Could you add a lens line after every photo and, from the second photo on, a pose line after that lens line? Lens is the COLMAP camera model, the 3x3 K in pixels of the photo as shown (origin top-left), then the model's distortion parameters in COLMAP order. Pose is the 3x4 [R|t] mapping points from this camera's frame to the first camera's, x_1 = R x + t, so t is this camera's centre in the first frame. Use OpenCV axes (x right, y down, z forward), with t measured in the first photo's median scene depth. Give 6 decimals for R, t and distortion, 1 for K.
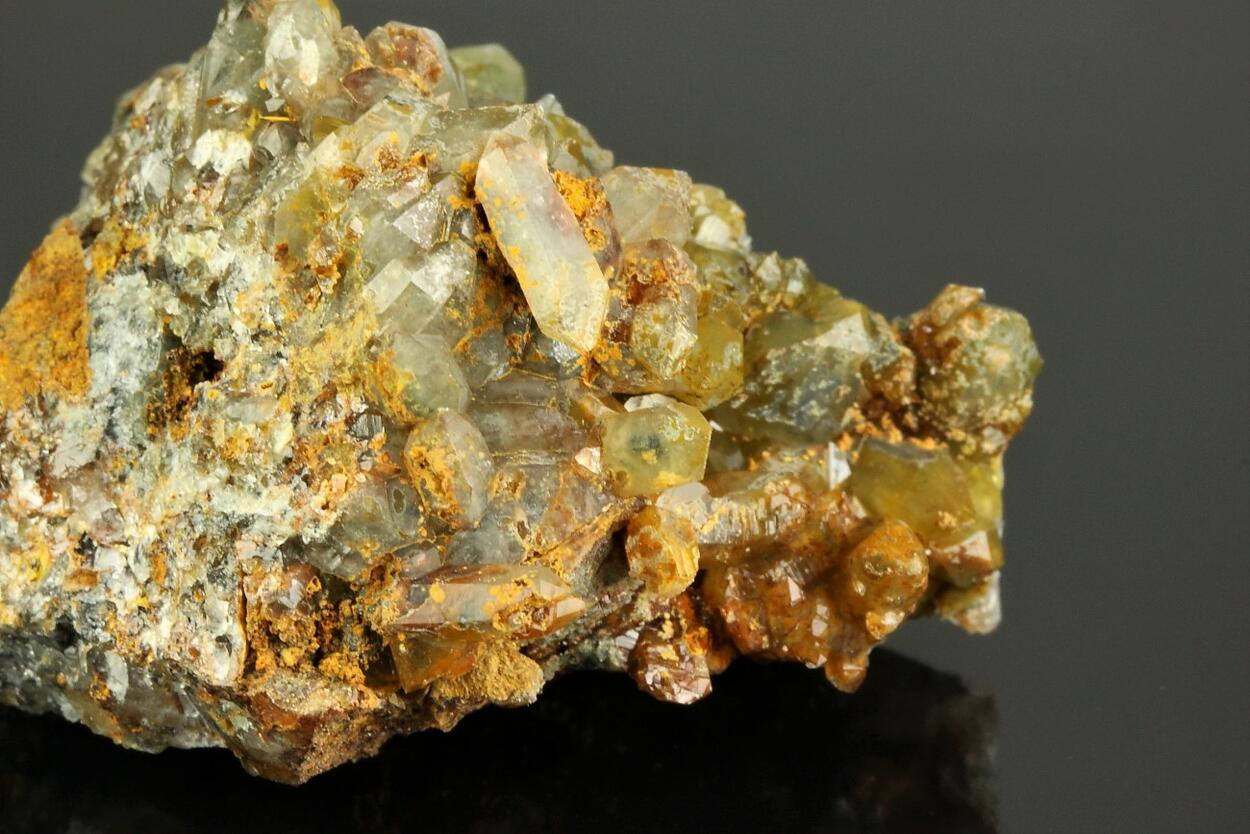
lens RADIAL K [[5588.3, 0, 625.0], [0, 5588.3, 417.0], [0, 0, 1]] dist [-0.189450, -3.011702]
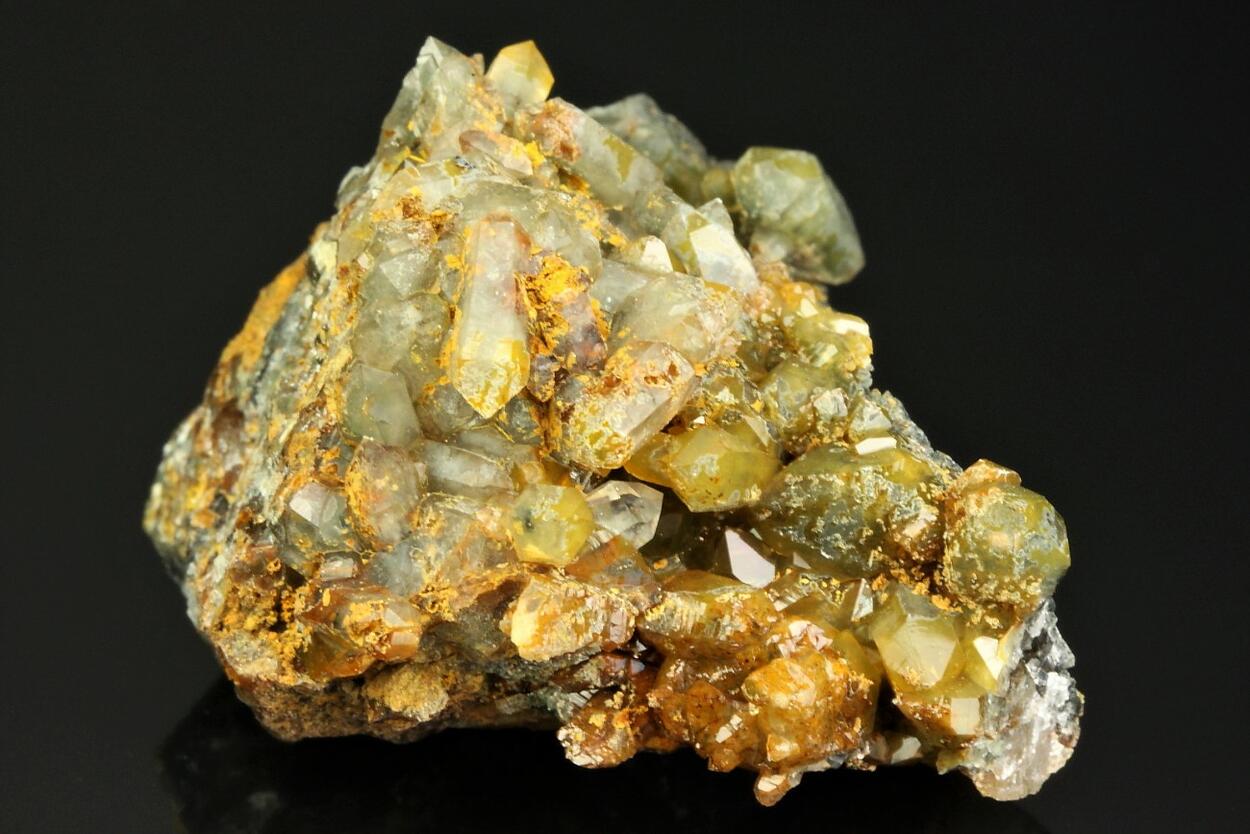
lens RADIAL K [[5588.3, 0, 625.0], [0, 5588.3, 417.0], [0, 0, 1]] dist [-0.189450, -3.011702]
pose [[0.780786, 0.235607, -0.578674, 0.621069], [-0.232201, 0.969261, 0.081333, -0.102967], [0.580049, 0.070865, 0.811494, 0.124700]]
